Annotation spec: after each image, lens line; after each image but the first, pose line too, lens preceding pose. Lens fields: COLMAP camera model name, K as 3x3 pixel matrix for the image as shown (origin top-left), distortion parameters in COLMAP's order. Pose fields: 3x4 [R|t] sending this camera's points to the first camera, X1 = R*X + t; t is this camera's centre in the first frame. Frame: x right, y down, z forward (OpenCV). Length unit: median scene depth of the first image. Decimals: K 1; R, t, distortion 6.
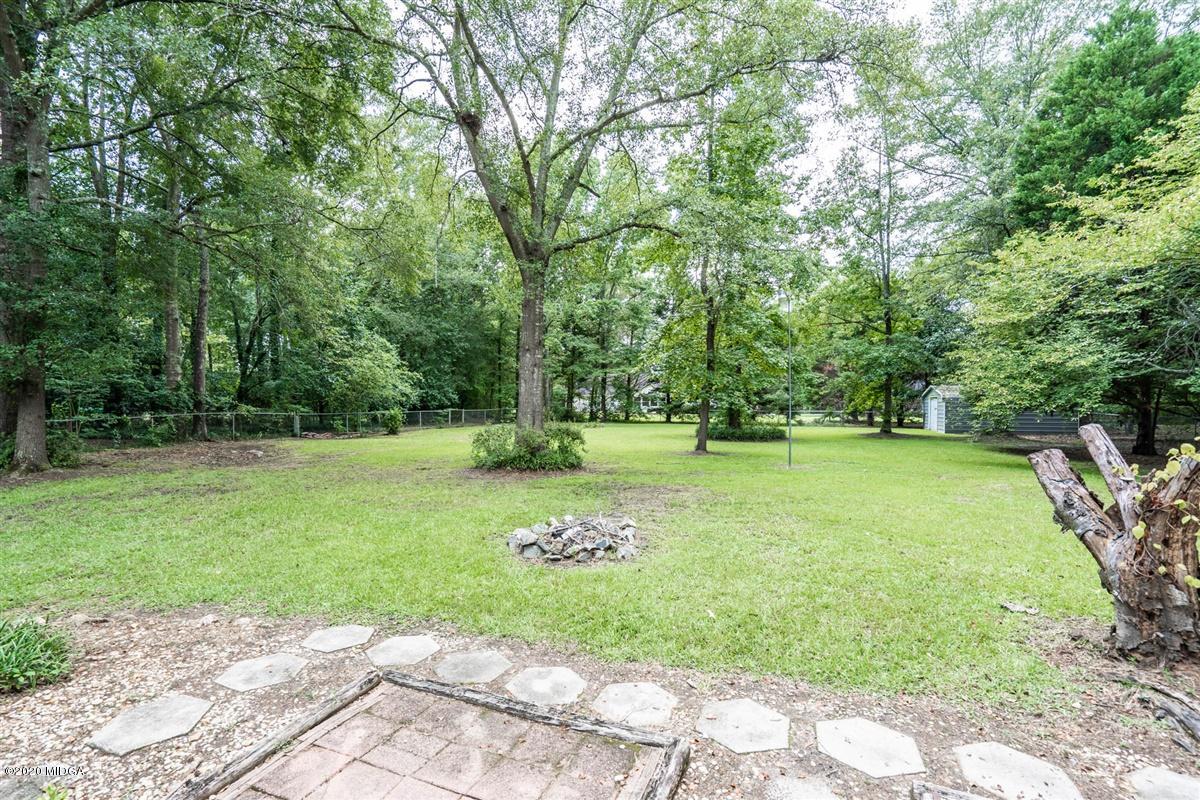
lens RADIAL K [[544.2, 0, 601.7], [0, 544.2, 403.1], [0, 0, 1]] dist [0.002016, -0.000412]
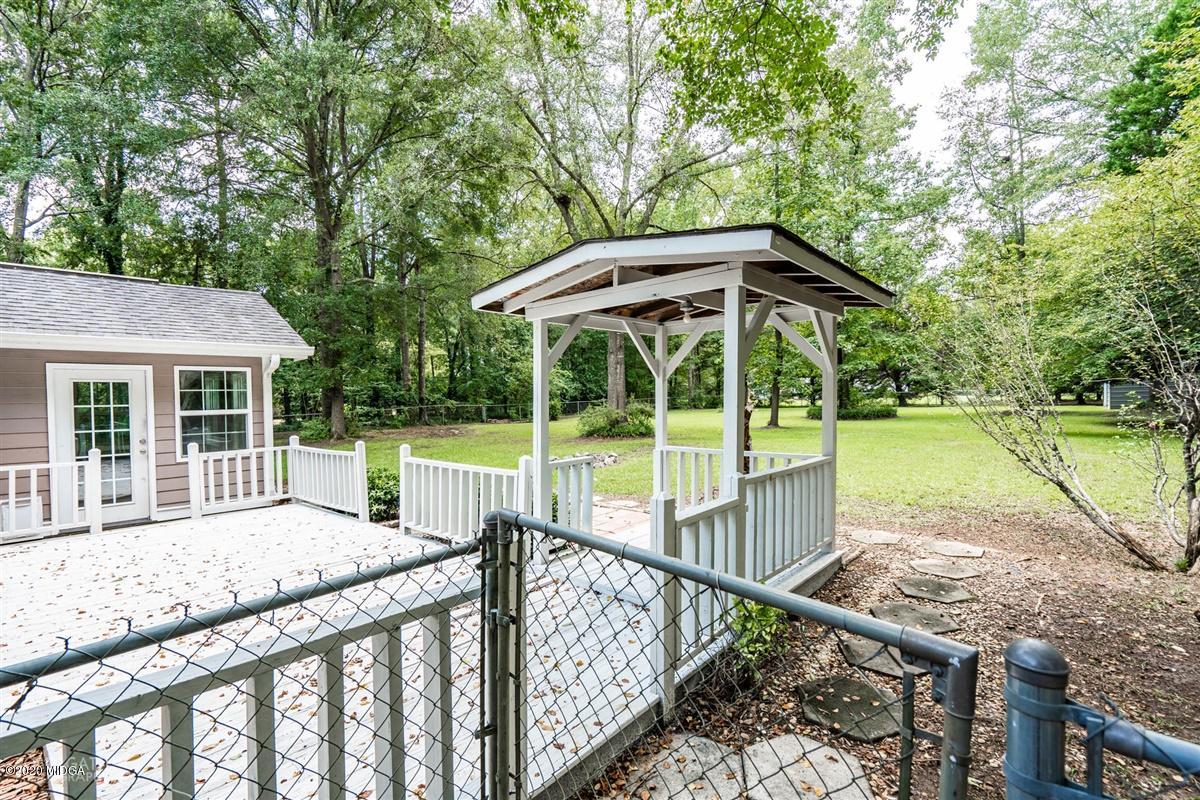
lens RADIAL K [[544.2, 0, 599.4], [0, 544.2, 400.8], [0, 0, 1]] dist [0.002016, -0.000412]
pose [[0.943013, -0.029648, -0.331431, 0.187106], [0.033751, 0.999408, 0.006630, 0.010432], [0.331038, -0.017438, 0.943456, -0.212782]]
